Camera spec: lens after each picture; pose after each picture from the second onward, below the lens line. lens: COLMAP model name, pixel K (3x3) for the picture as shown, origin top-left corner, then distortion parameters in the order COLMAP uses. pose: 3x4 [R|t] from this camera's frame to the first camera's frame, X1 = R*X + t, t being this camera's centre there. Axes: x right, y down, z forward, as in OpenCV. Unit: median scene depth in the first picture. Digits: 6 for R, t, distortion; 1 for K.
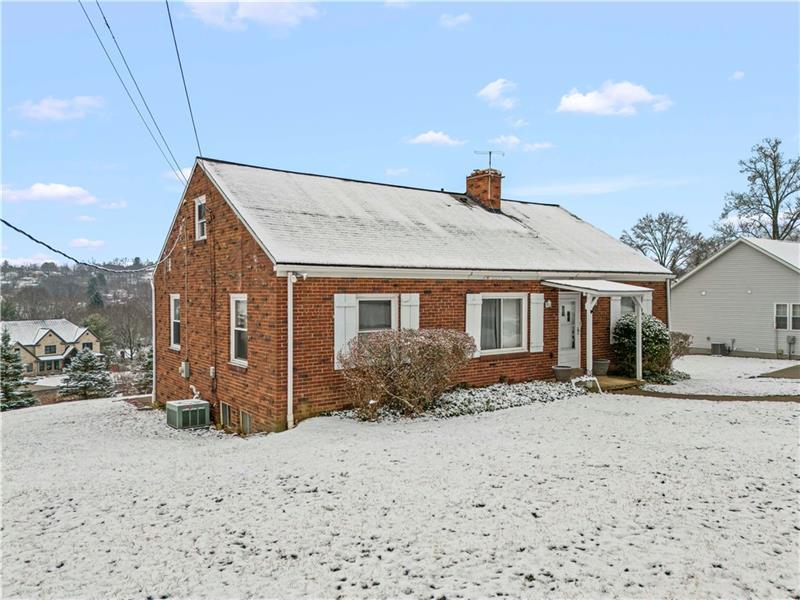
lens RADIAL K [[589.0, 0, 397.0], [0, 589.0, 304.0], [0, 0, 1]] dist [0.052292, -0.007491]
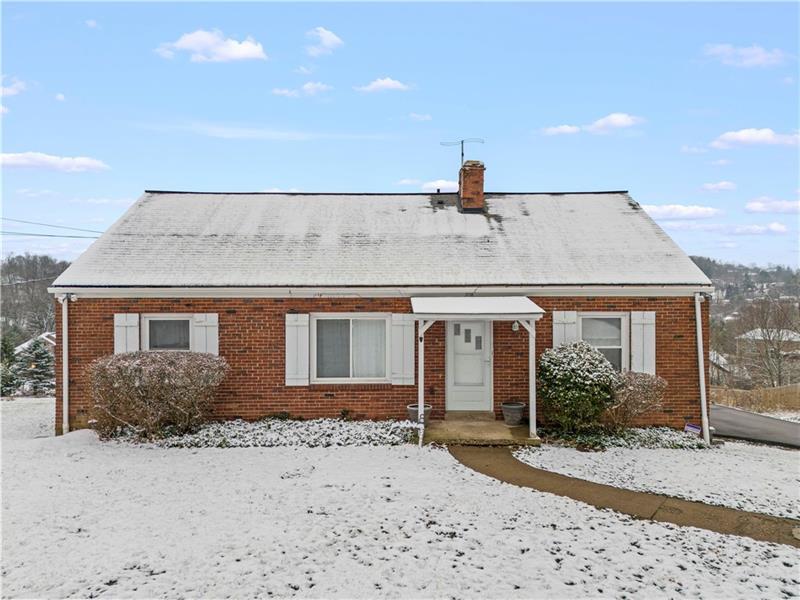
lens RADIAL K [[589.0, 0, 397.0], [0, 589.0, 304.0], [0, 0, 1]] dist [0.052292, -0.007491]
pose [[0.810368, 0.009053, -0.585851, 0.756150], [-0.012902, 0.999914, -0.002395, -0.031362], [0.585779, 0.009500, 0.810415, 0.356740]]
